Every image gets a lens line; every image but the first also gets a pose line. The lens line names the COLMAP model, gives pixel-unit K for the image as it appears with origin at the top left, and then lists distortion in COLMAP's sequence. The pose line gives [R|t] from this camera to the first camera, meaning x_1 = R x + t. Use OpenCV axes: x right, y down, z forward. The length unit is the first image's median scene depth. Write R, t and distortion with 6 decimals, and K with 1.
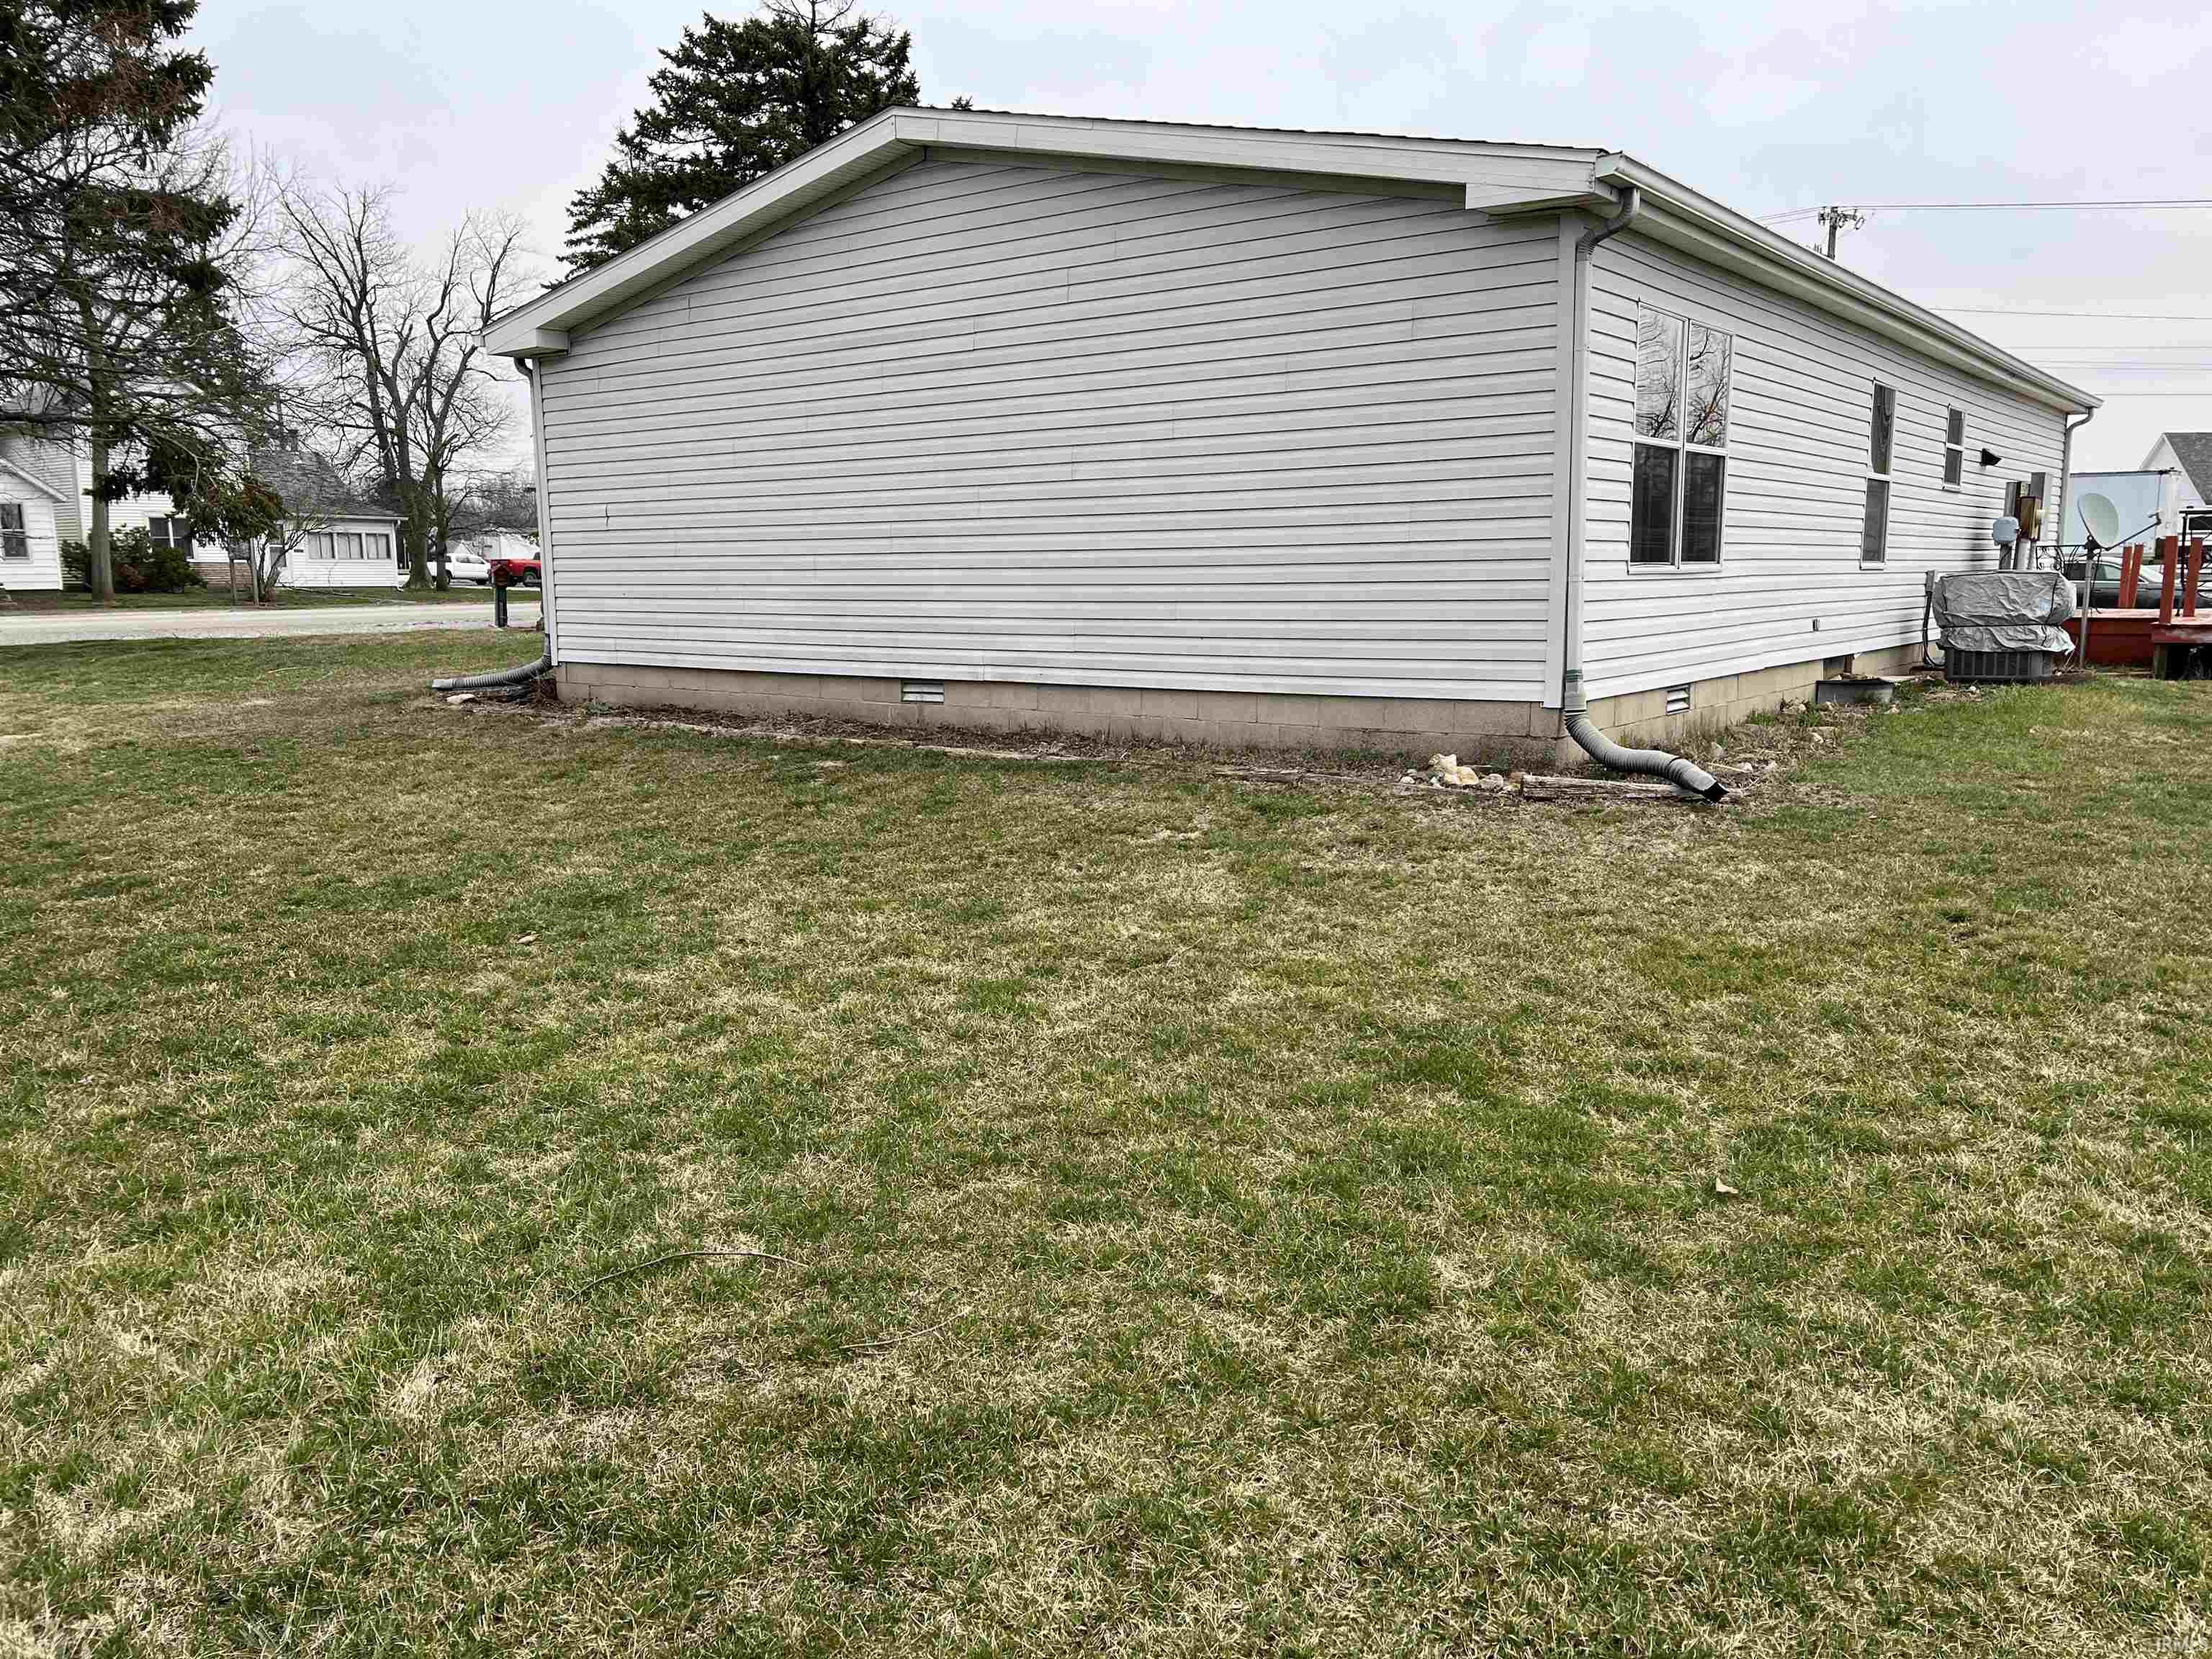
lens RADIAL K [[1673.3, 0, 1113.1], [0, 1673.3, 831.9], [0, 0, 1]] dist [0.051777, -0.062989]
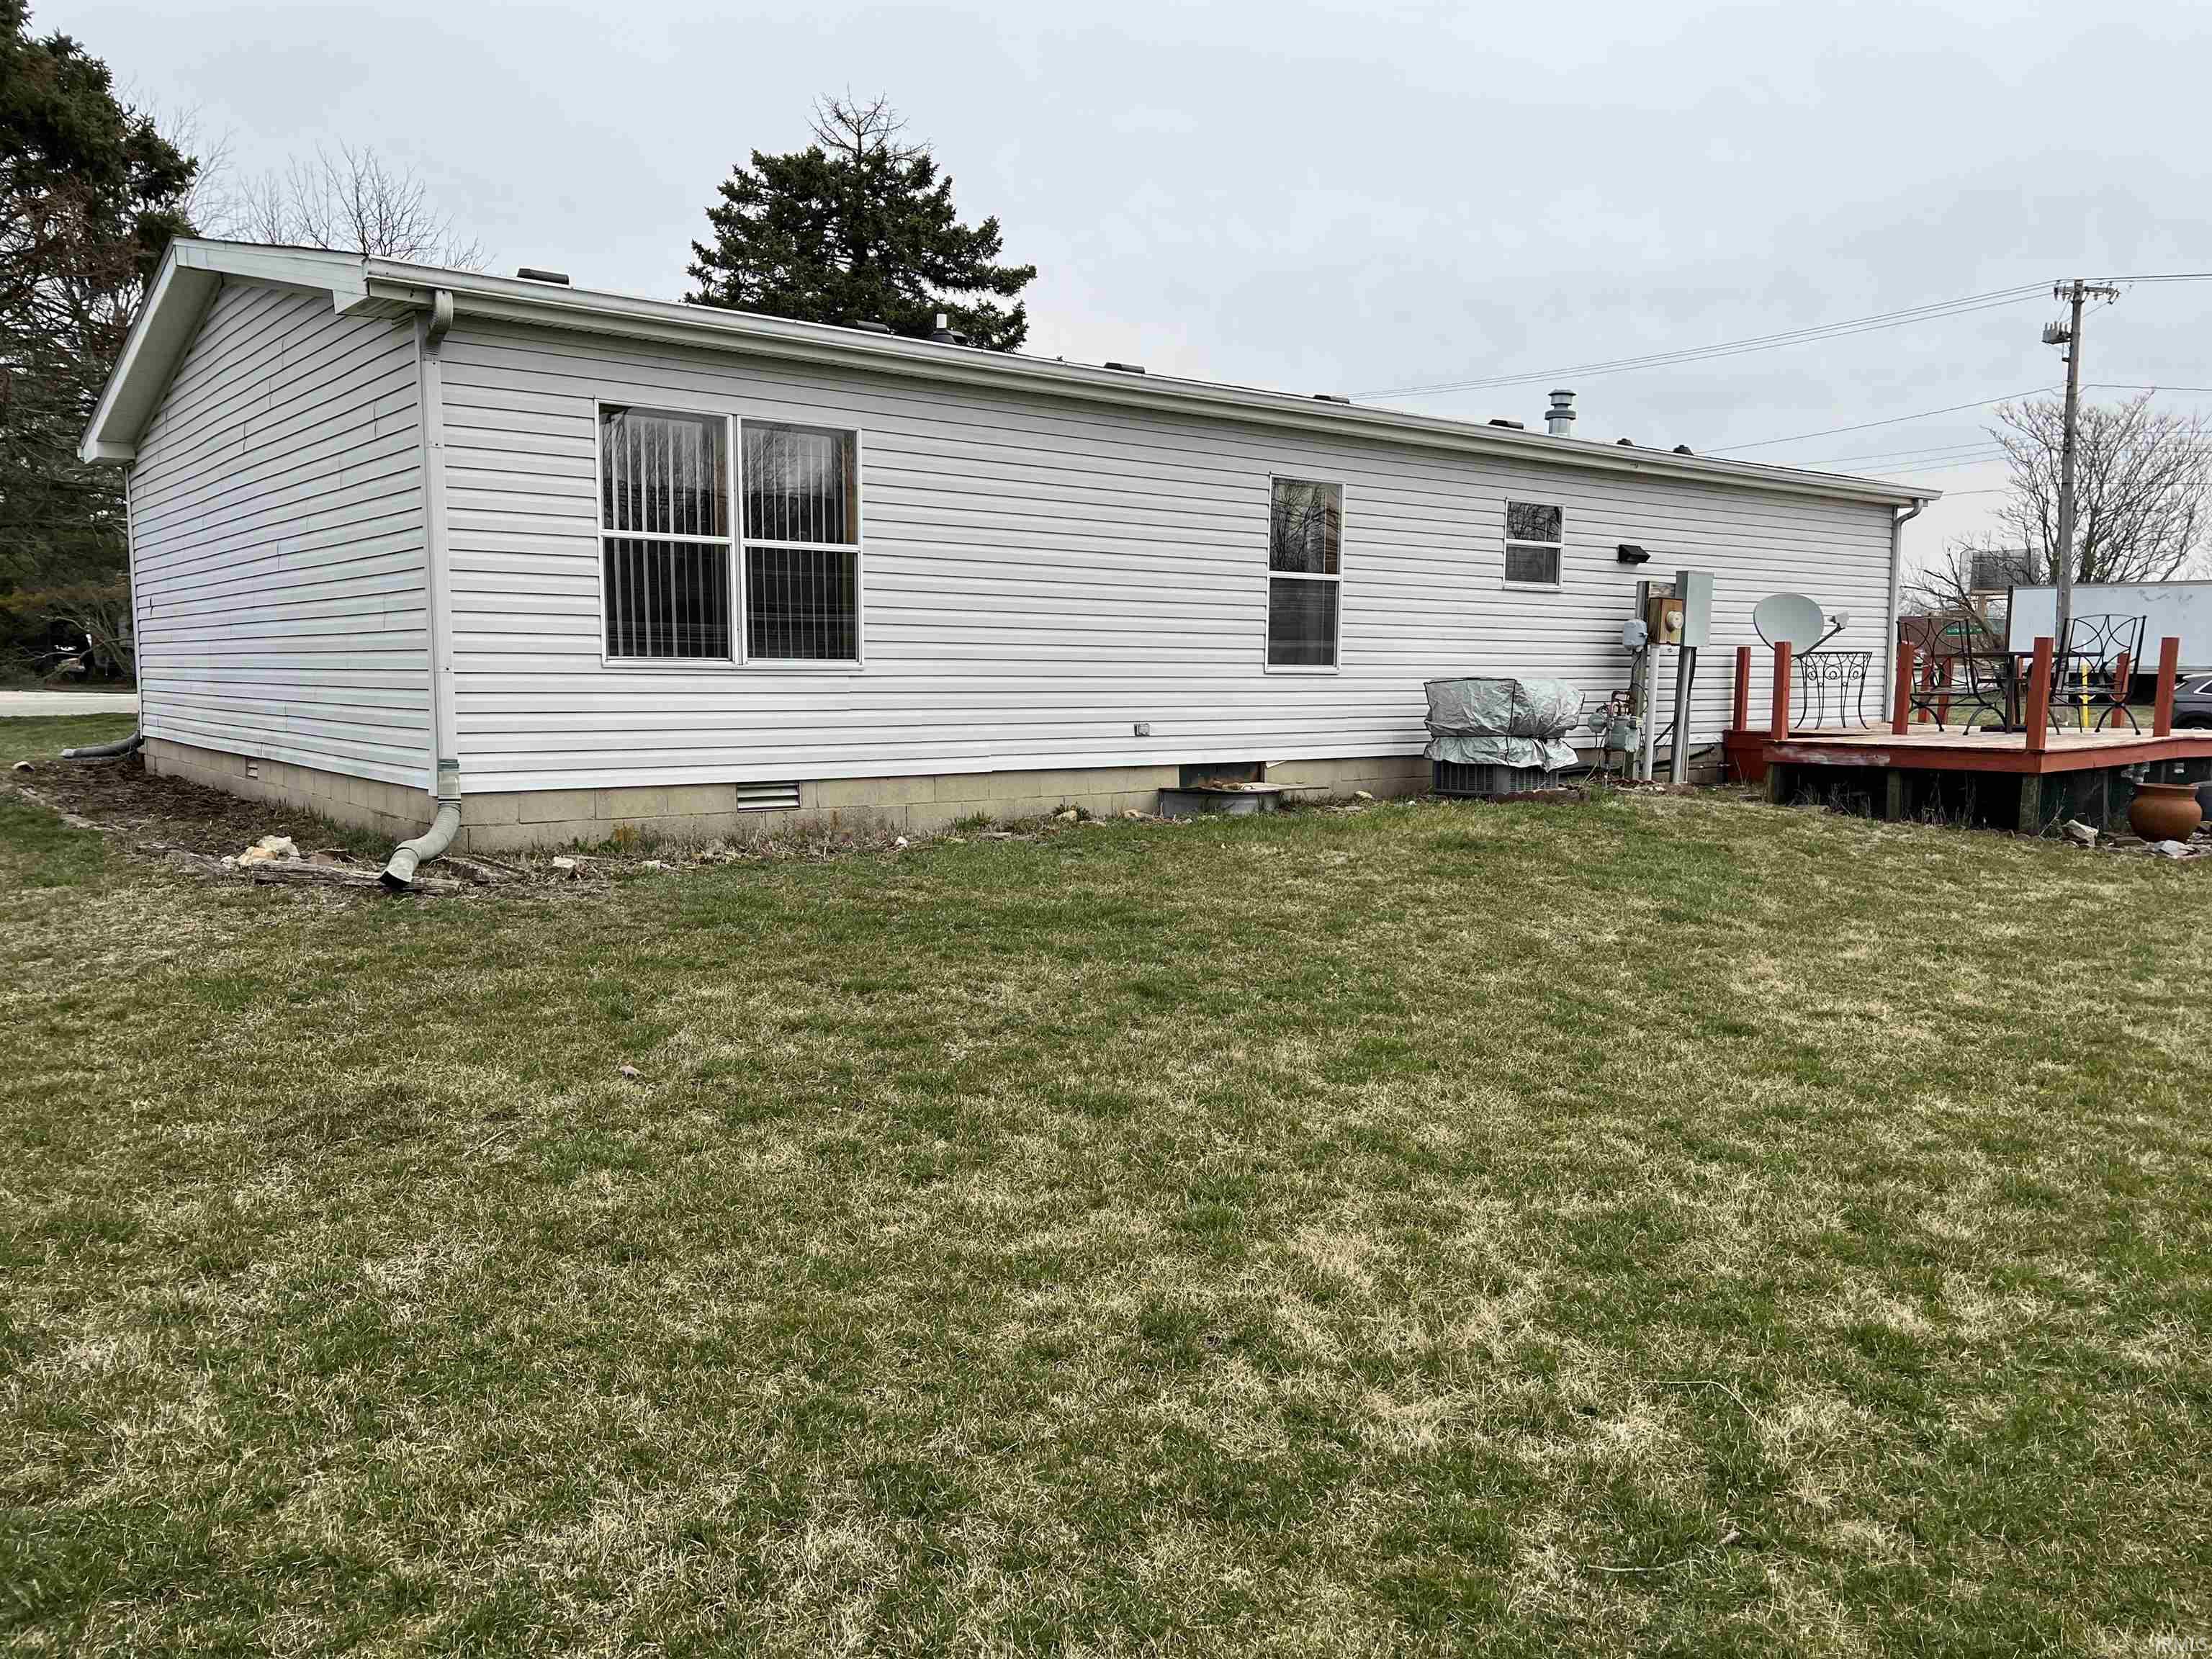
lens RADIAL K [[1673.3, 0, 1105.9], [0, 1673.3, 829.3], [0, 0, 1]] dist [0.051777, -0.062989]
pose [[0.966065, 0.037749, -0.255525, 0.561425], [-0.053226, 0.997126, -0.053923, -0.012736], [0.252755, 0.065694, 0.965298, 0.077352]]
